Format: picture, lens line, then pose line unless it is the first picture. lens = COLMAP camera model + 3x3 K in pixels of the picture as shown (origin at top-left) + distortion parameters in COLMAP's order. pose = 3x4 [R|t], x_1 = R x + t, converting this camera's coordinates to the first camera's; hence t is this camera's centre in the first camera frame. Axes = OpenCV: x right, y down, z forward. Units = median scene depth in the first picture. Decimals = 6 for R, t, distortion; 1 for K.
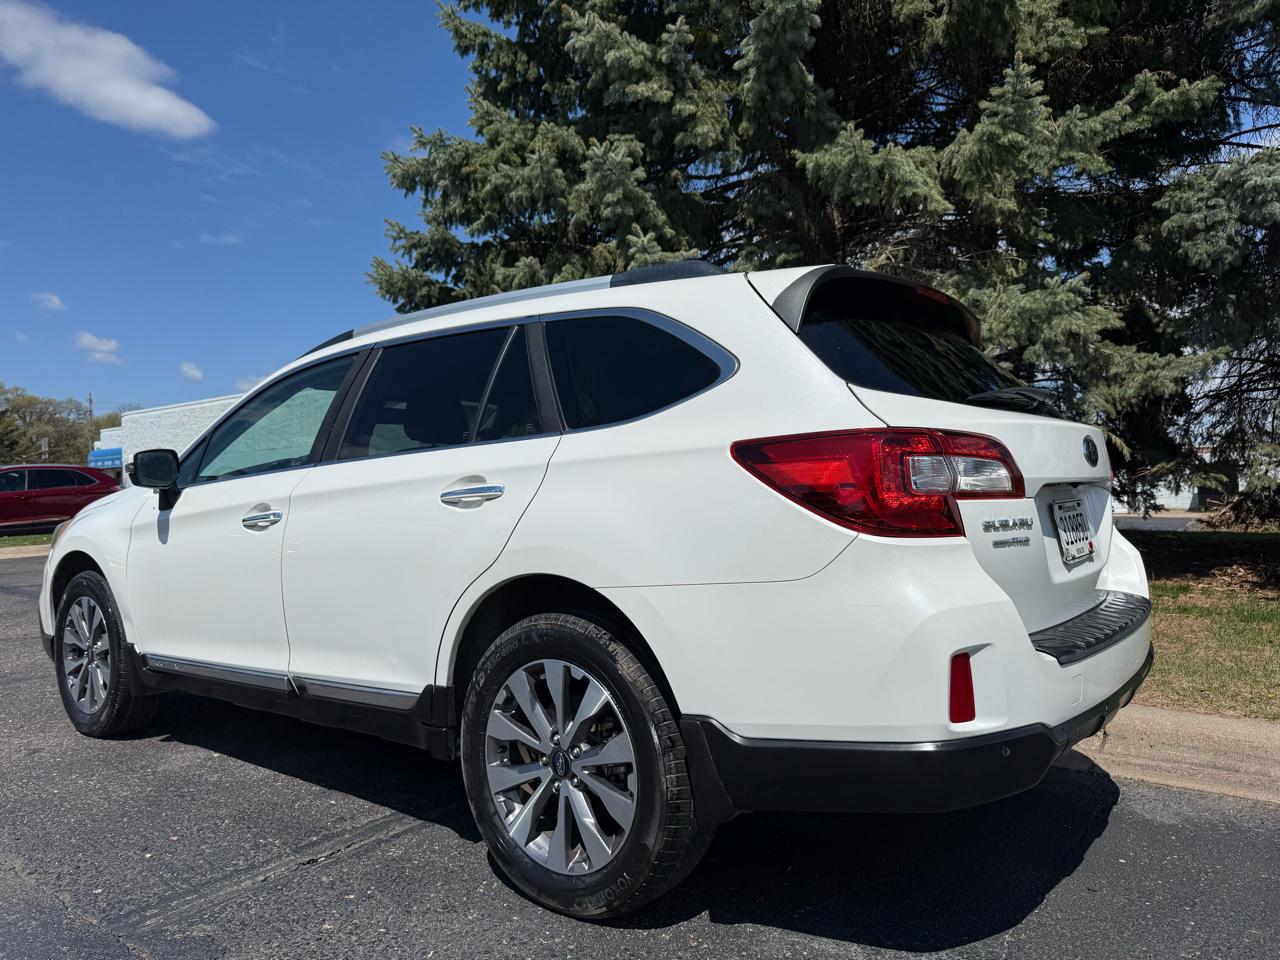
lens RADIAL K [[910.8, 0, 671.9], [0, 910.8, 509.3], [0, 0, 1]] dist [0.080798, -0.111476]
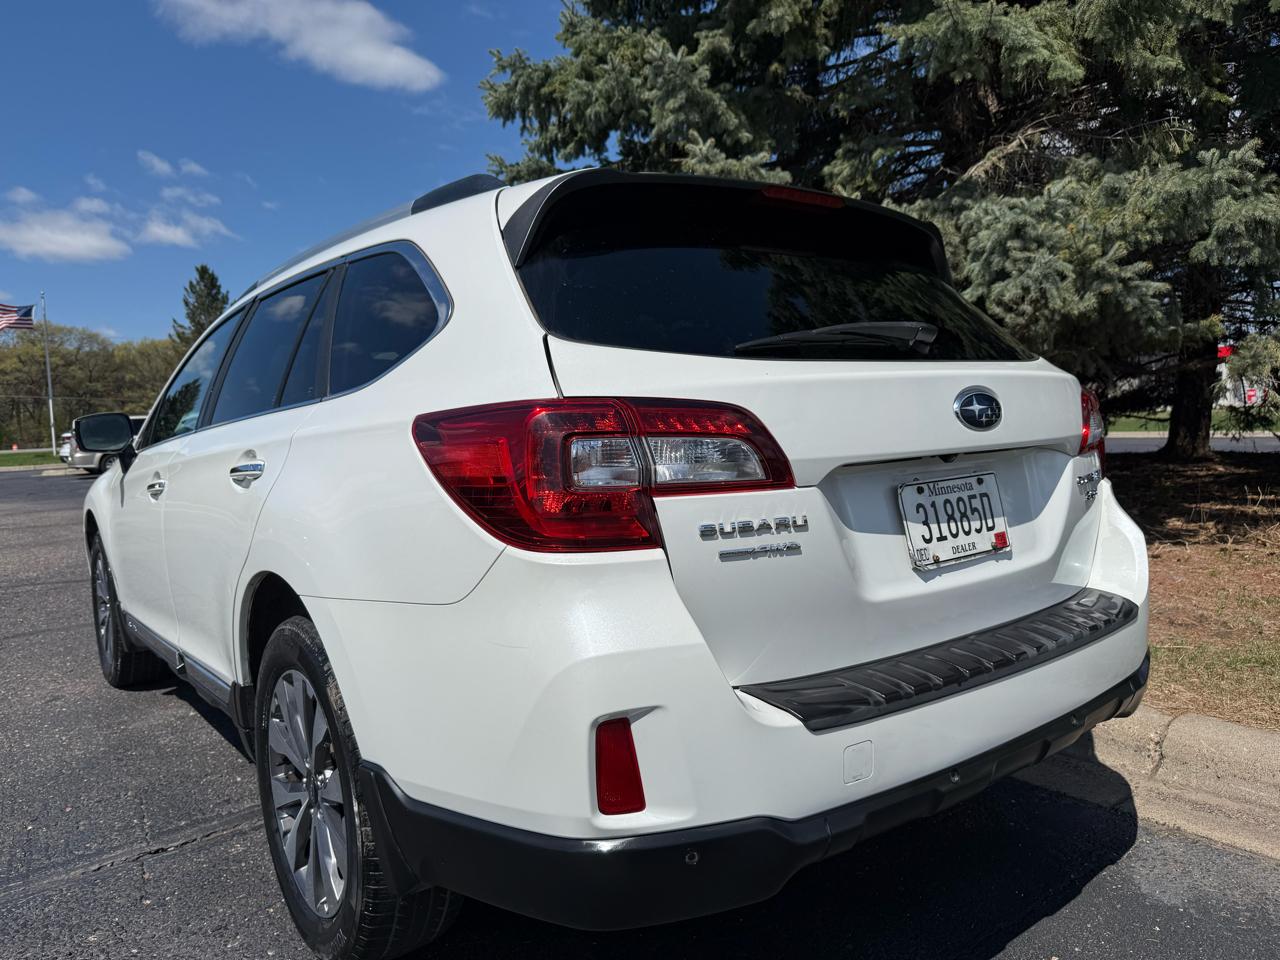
lens RADIAL K [[938.5, 0, 632.8], [0, 938.5, 503.5], [0, 0, 1]] dist [0.001329, -0.002269]
pose [[0.968083, 0.001359, -0.250627, 0.129784], [0.016552, 0.997456, 0.069343, -0.015073], [0.250084, -0.071278, 0.965597, 0.080776]]
